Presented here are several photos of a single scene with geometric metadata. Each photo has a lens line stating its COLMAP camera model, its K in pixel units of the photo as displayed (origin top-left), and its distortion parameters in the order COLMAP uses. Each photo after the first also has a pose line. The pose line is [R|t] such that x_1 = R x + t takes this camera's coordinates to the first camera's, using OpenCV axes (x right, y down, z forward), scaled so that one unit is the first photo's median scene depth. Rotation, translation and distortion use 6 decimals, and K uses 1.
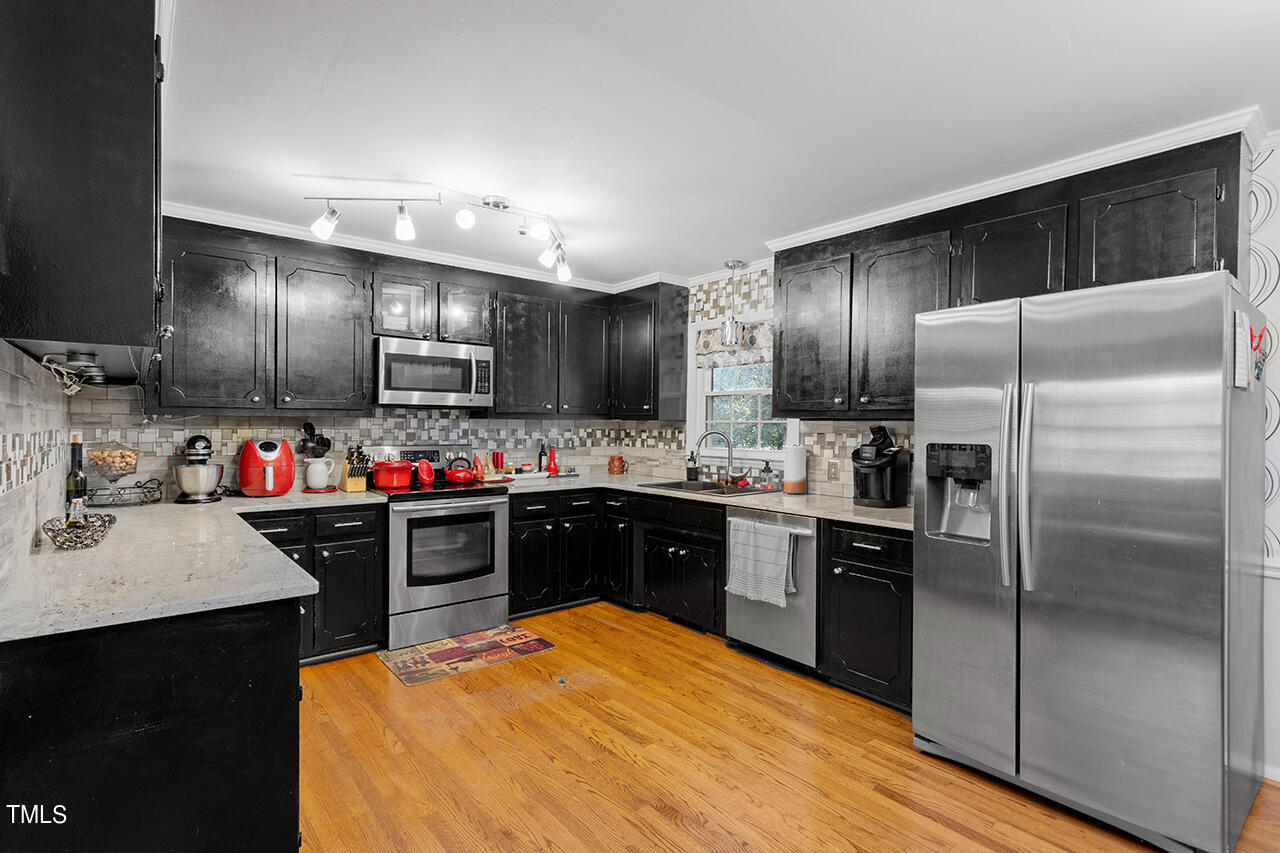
lens RADIAL K [[614.1, 0, 640.7], [0, 614.1, 428.8], [0, 0, 1]] dist [-0.000379, 0.001836]
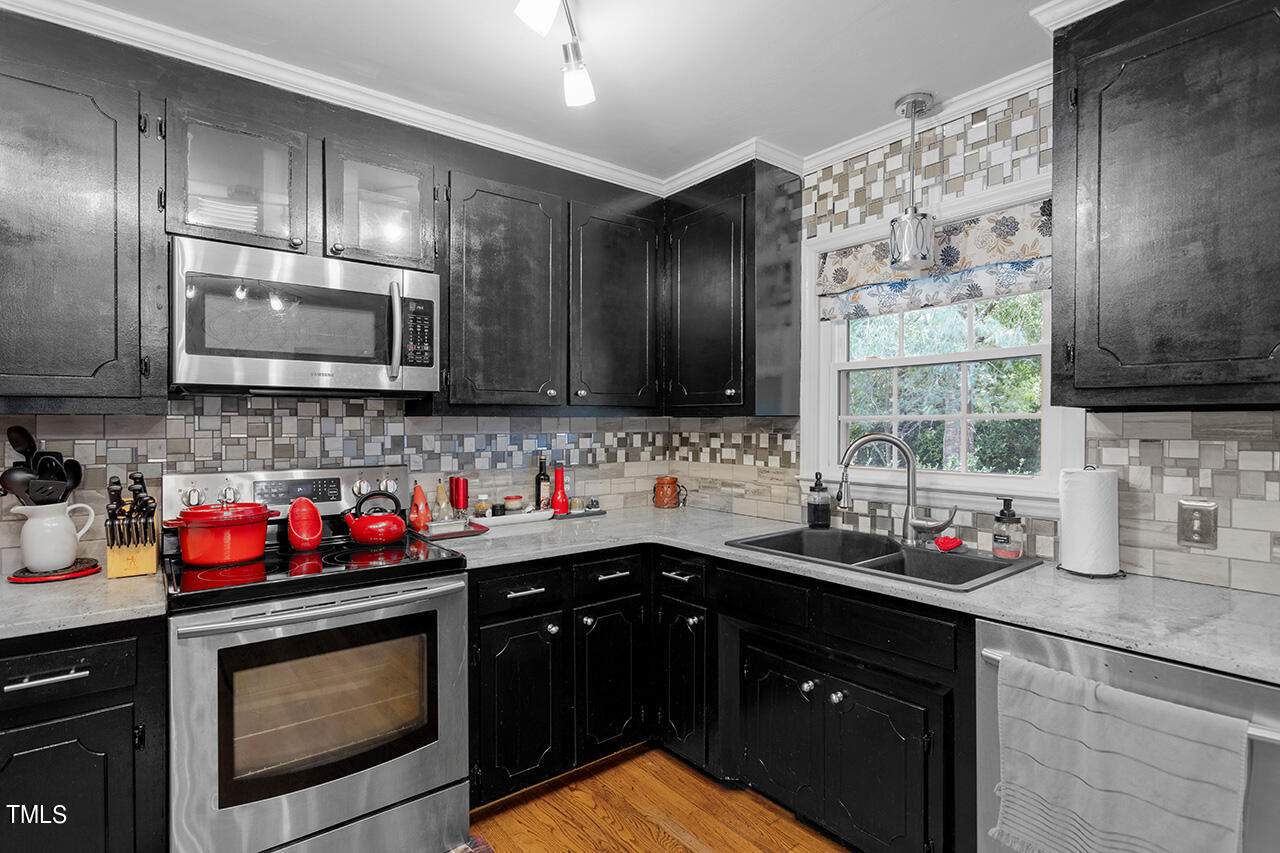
lens RADIAL K [[636.3, 0, 640.8], [0, 636.3, 424.6], [0, 0, 1]] dist [-0.013355, 0.000950]
pose [[0.999709, -0.009530, -0.022170, -0.060719], [0.009401, 0.999938, -0.005937, -0.004091], [0.022225, 0.005727, 0.999737, 0.457368]]
